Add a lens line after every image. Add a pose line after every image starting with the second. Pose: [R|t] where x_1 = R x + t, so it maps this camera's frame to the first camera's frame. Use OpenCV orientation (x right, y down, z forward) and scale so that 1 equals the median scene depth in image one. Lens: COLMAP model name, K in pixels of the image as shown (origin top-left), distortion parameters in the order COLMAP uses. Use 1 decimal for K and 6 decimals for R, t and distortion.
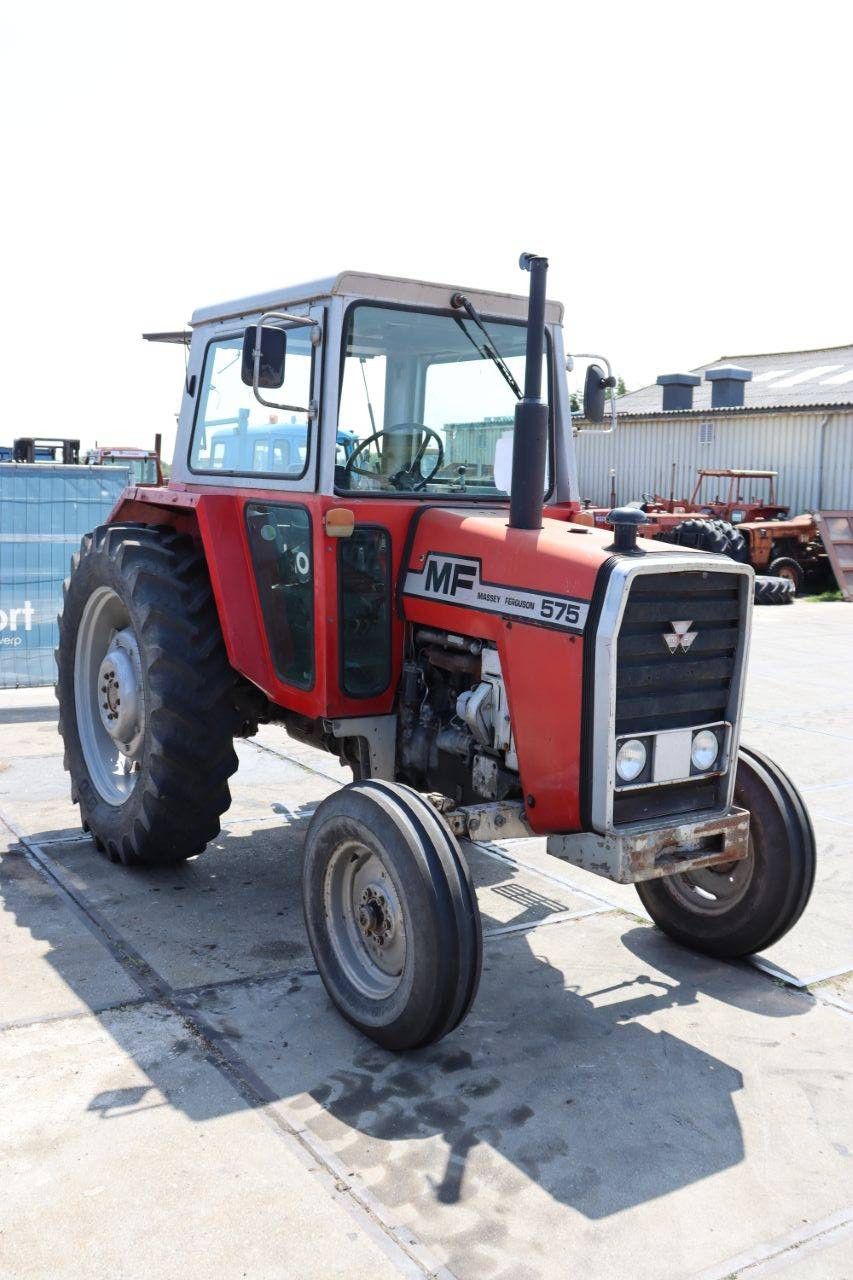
lens RADIAL K [[1188.9, 0, 426.5], [0, 1188.9, 640.0], [0, 0, 1]] dist [-0.129934, 0.159928]
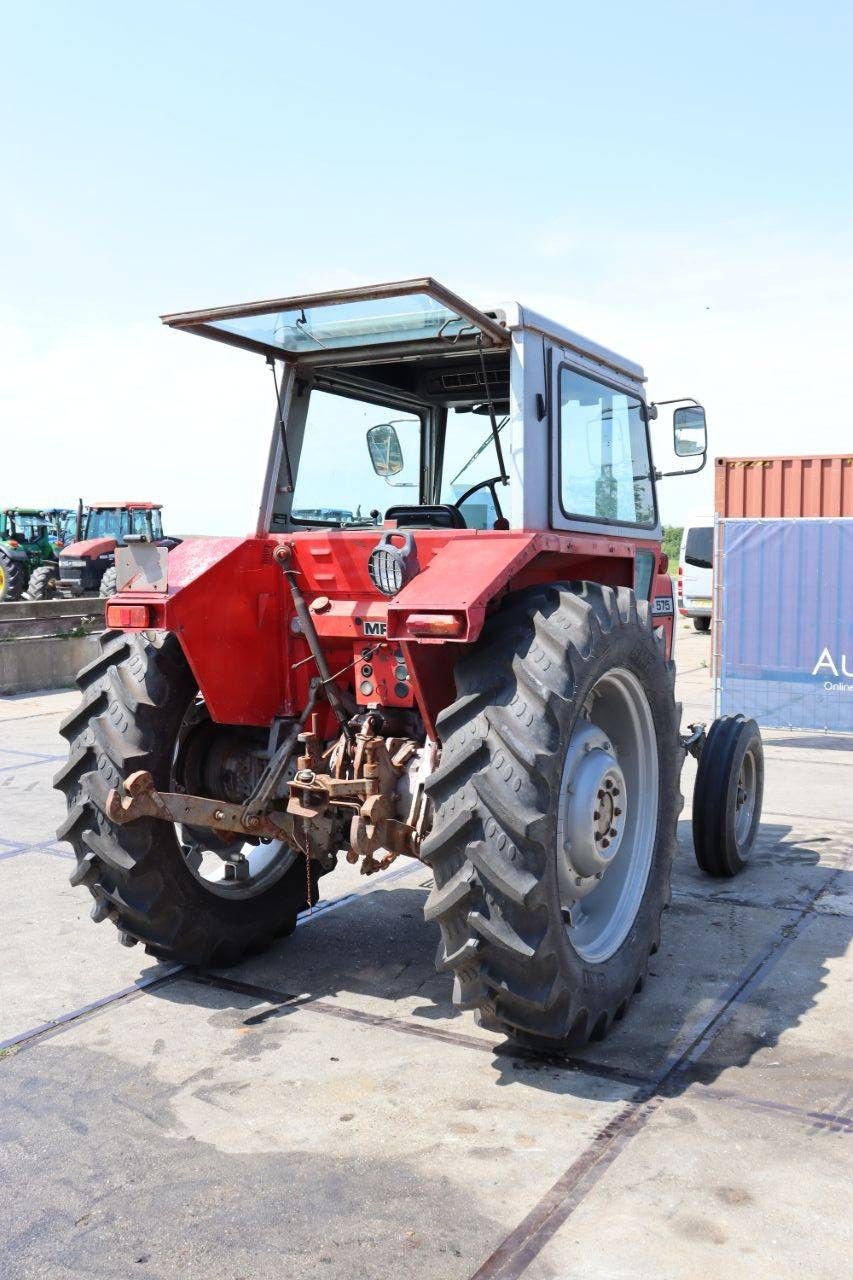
lens RADIAL K [[1181.1, 0, 426.5], [0, 1181.1, 640.0], [0, 0, 1]] dist [-0.128976, 0.118474]
pose [[-0.464738, -0.095252, 0.880310, -1.267096], [0.093056, 0.983437, 0.155538, -0.277089], [-0.880545, 0.154202, -0.448176, 2.092552]]
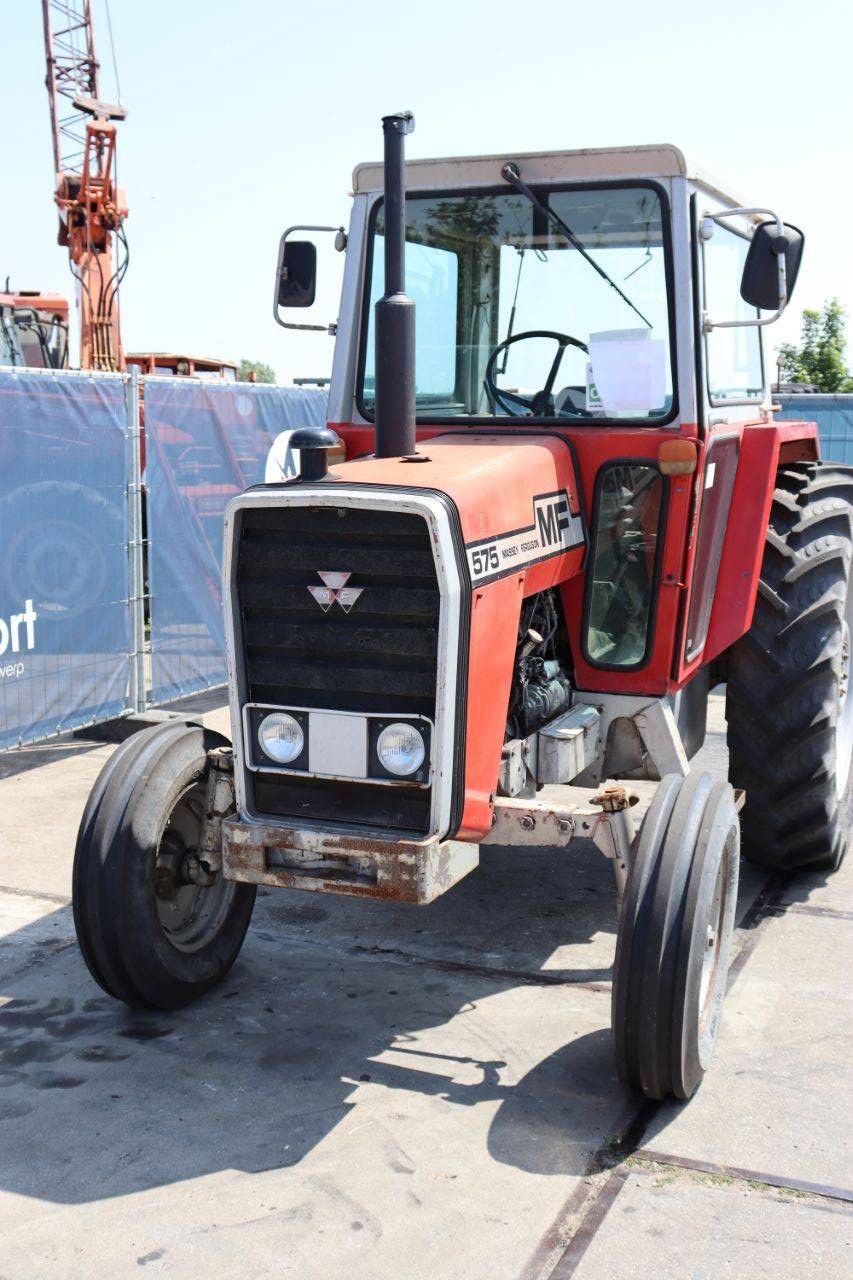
lens RADIAL K [[1484.0, 0, 420.9], [0, 1484.0, 635.7], [0, 0, 1]] dist [-0.071204, 0.321382]
pose [[0.572305, 0.094446, -0.814584, 1.032436], [-0.087452, 0.994710, 0.053889, -0.031147], [0.815364, 0.040396, 0.577537, 0.477122]]
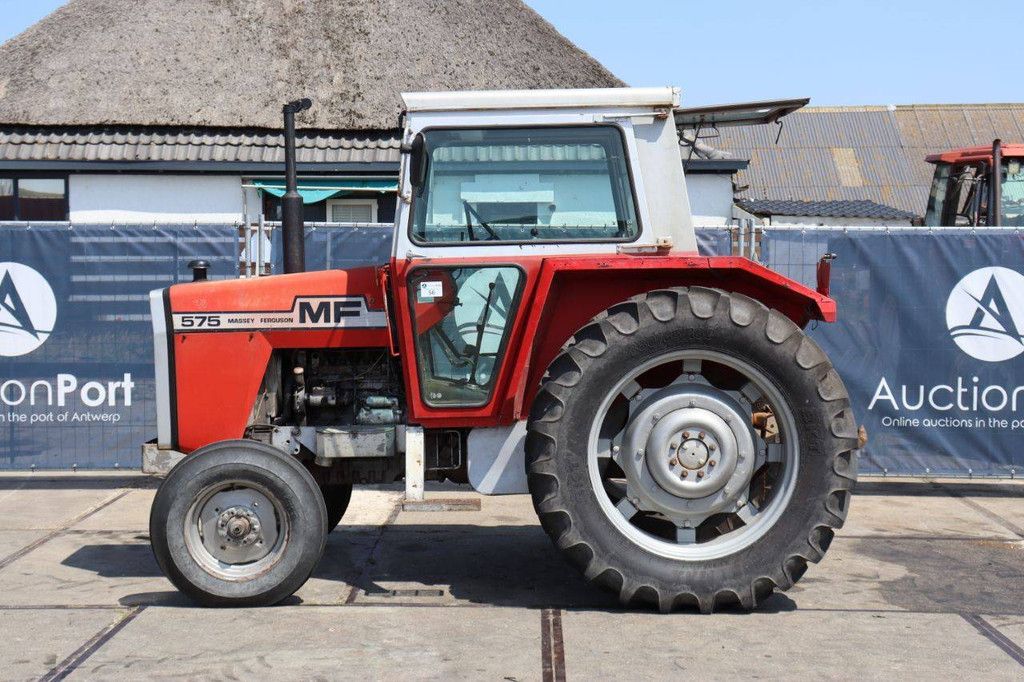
lens RADIAL K [[1549.6, 0, 503.3], [0, 1549.6, 340.4], [0, 0, 1]] dist [0.114022, 0.114745]
pose [[-0.540248, 0.015643, -0.841361, 1.849125], [-0.116493, 0.988810, 0.093186, -0.257339], [0.833404, 0.148356, -0.532380, 2.592814]]
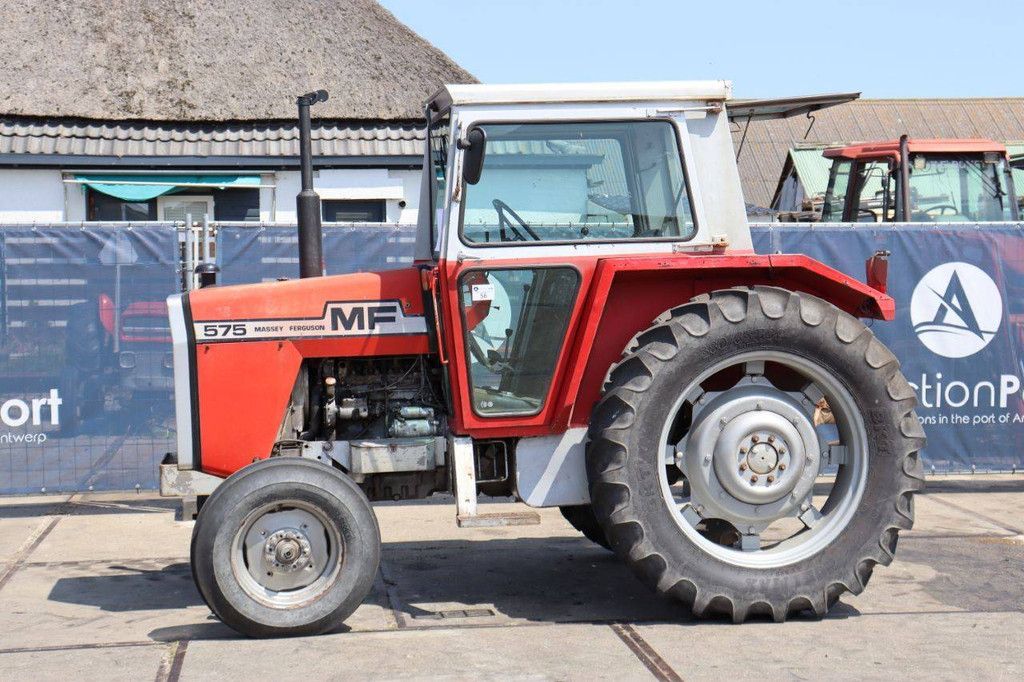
lens RADIAL K [[1626.6, 0, 512.0], [0, 1626.6, 341.0], [0, 0, 1]] dist [0.140449, 0.165574]
pose [[-0.402629, 0.022956, -0.915075, 2.031435], [-0.111721, 0.990979, 0.074017, -0.215907], [0.908520, 0.132035, -0.396432, 2.255462]]
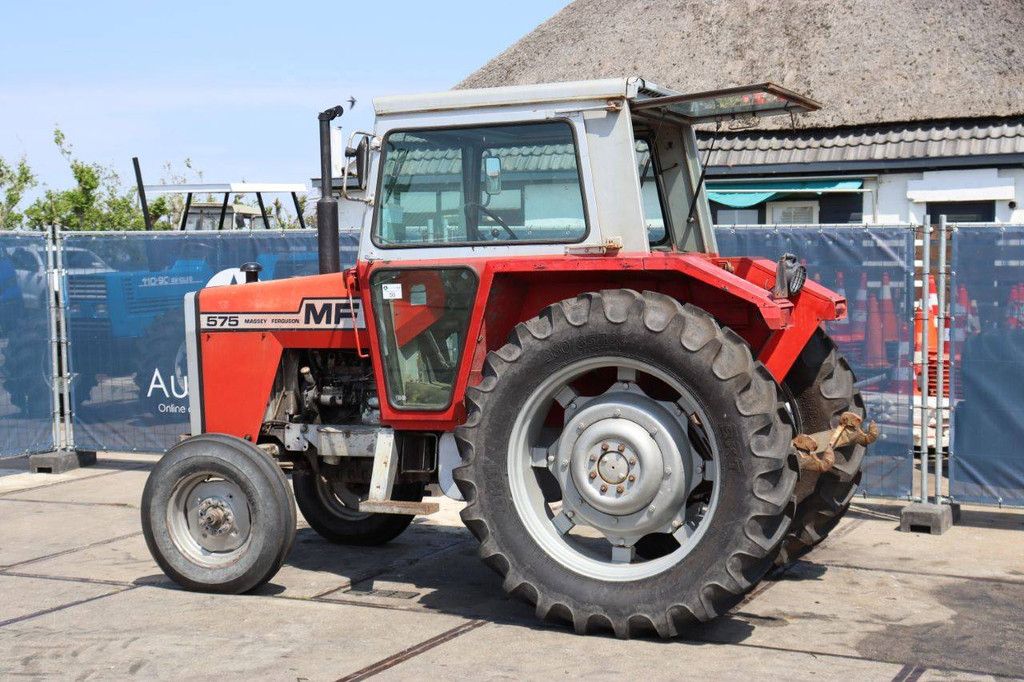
lens RADIAL K [[1582.1, 0, 512.0], [0, 1582.1, 341.0], [0, 0, 1]] dist [0.112141, 0.098517]
pose [[-0.831556, -0.000063, -0.555441, 1.195407], [-0.087453, 0.987542, 0.130815, -0.347066], [0.548514, 0.157355, -0.821202, 3.243571]]
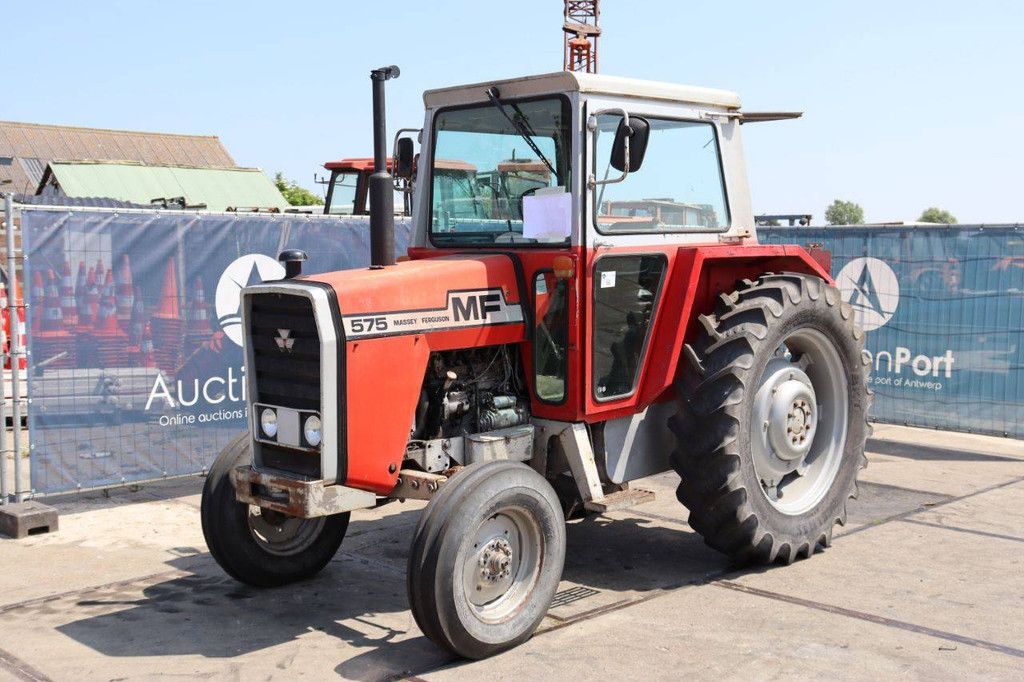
lens RADIAL K [[1187.2, 0, 515.1], [0, 1187.2, 342.5], [0, 0, 1]] dist [-0.071204, 0.321382]
pose [[0.218874, 0.049749, -0.974484, 1.615076], [-0.108344, 0.993763, 0.026399, -0.065958], [0.969719, 0.099801, 0.222899, 0.940482]]
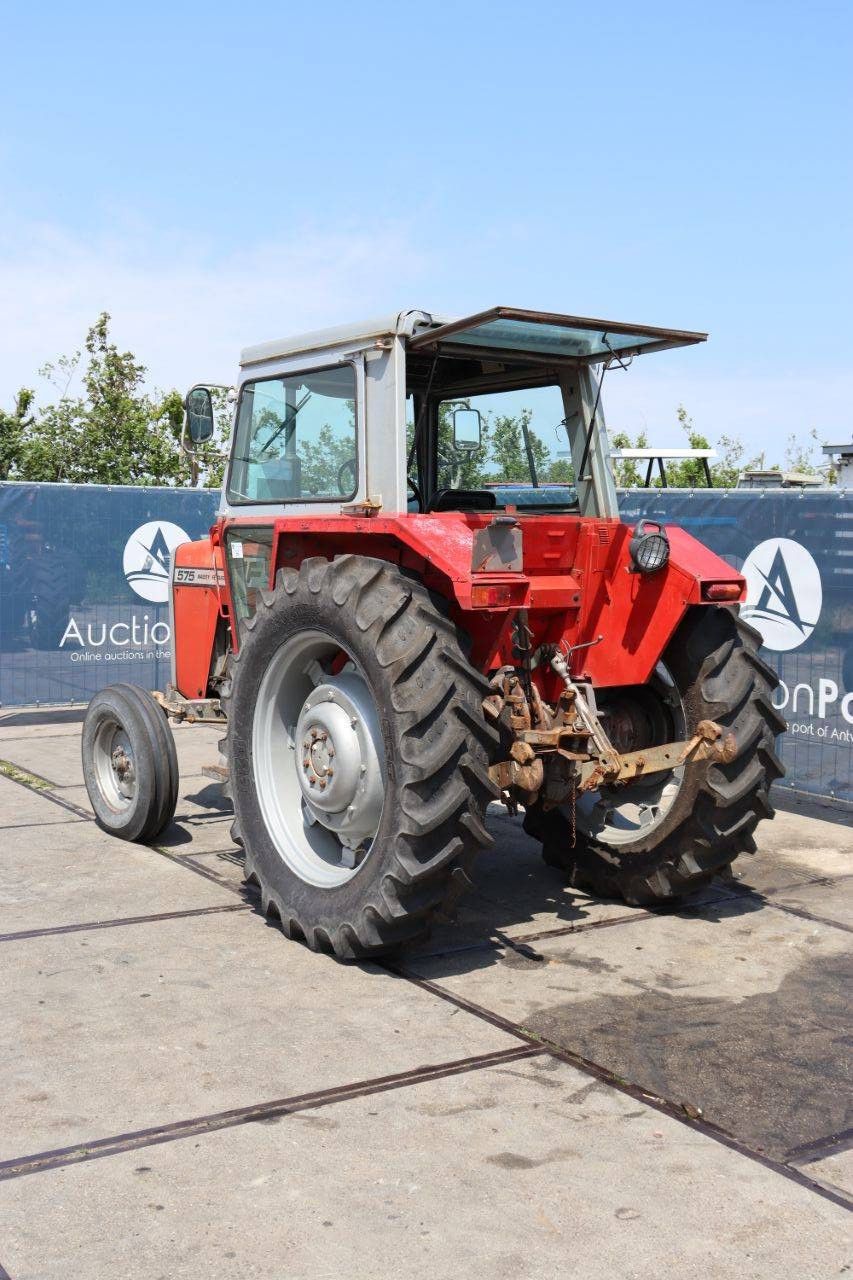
lens RADIAL K [[1436.0, 0, 426.5], [0, 1436.0, 640.0], [0, 0, 1]] dist [-0.055222, 0.015476]
pose [[-0.998005, -0.047650, -0.041409, -0.028717], [-0.054984, 0.978387, 0.199339, -0.387957], [0.031016, 0.201218, -0.979055, 3.227972]]
